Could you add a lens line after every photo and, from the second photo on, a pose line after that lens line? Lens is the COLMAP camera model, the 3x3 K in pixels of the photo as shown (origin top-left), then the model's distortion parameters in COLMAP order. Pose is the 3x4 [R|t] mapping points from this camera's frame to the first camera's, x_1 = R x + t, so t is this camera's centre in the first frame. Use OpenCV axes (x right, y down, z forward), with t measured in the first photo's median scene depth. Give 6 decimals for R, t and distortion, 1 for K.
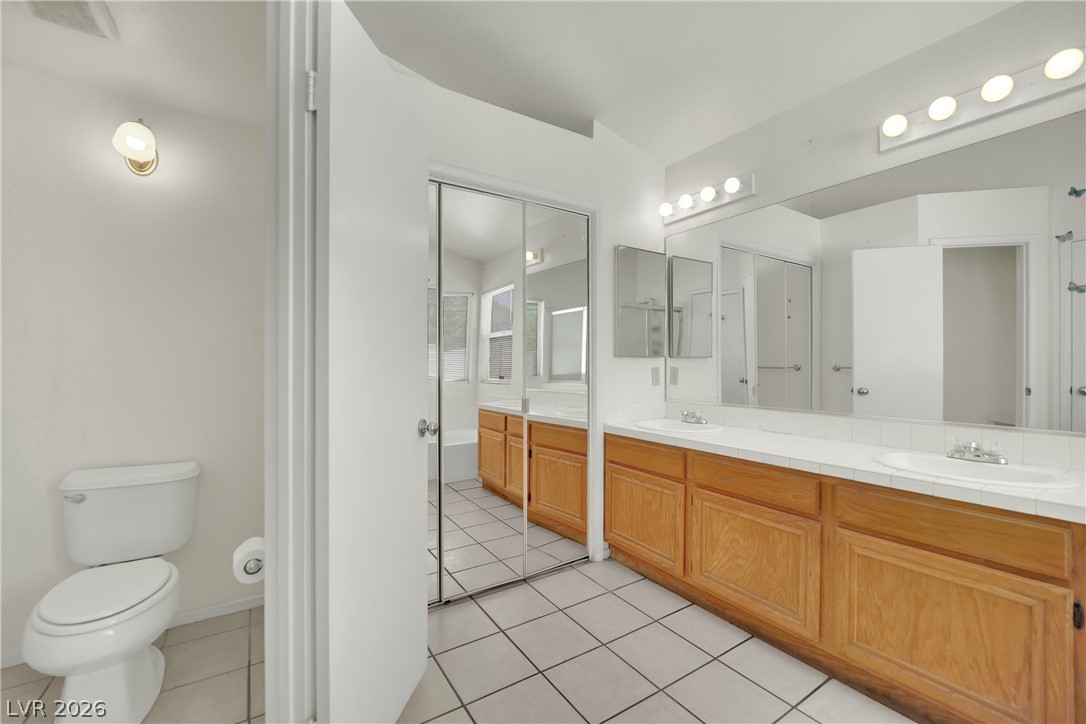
lens RADIAL K [[450.8, 0, 543.0], [0, 450.8, 362.0], [0, 0, 1]] dist [-0.000039, -0.000320]
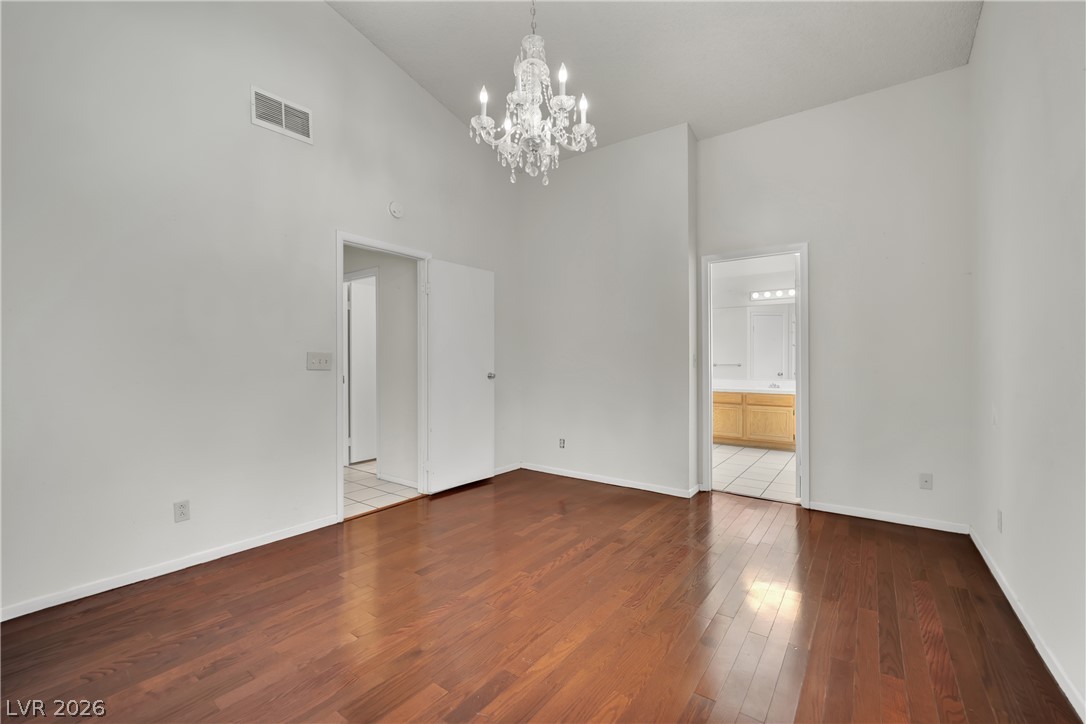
lens RADIAL K [[450.8, 0, 543.0], [0, 450.8, 362.0], [0, 0, 1]] dist [-0.000039, -0.000320]
pose [[0.935765, 0.001130, 0.352623, -2.493808], [-0.001973, 0.999996, 0.002033, -0.005587], [-0.352619, -0.002598, 0.935763, -2.117475]]
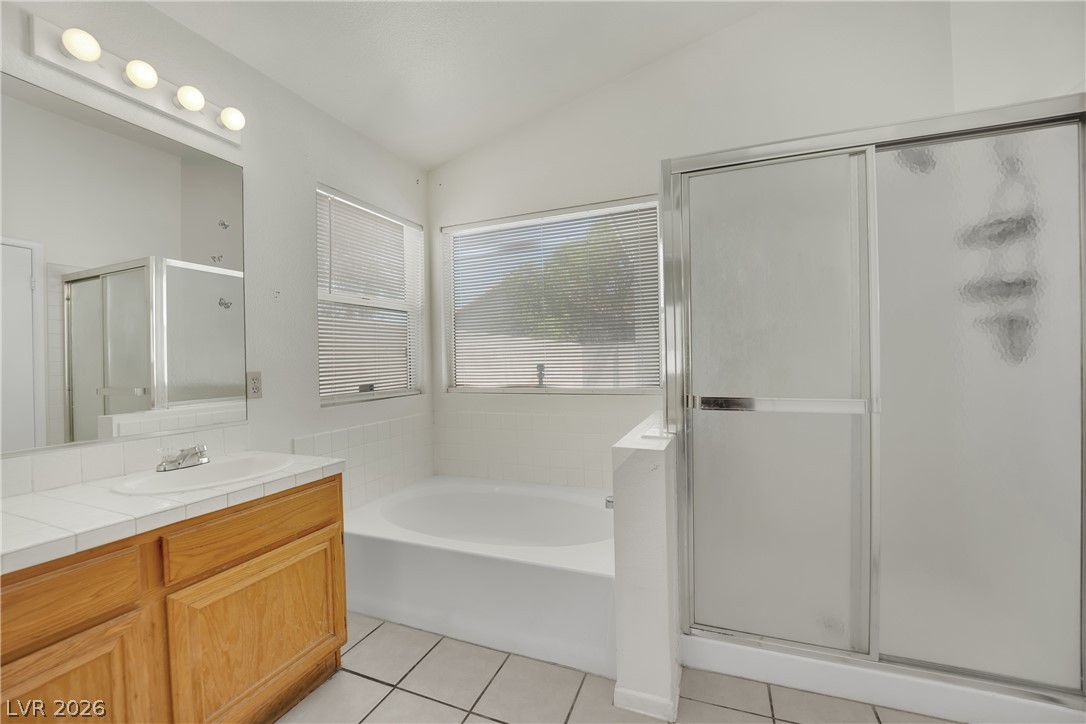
lens RADIAL K [[450.8, 0, 543.0], [0, 450.8, 362.0], [0, 0, 1]] dist [-0.000039, -0.000320]
pose [[-0.566507, 0.007531, 0.824023, -0.301652], [0.014595, 0.999893, 0.000896, 0.002636], [-0.823928, 0.012534, -0.566556, 0.985751]]
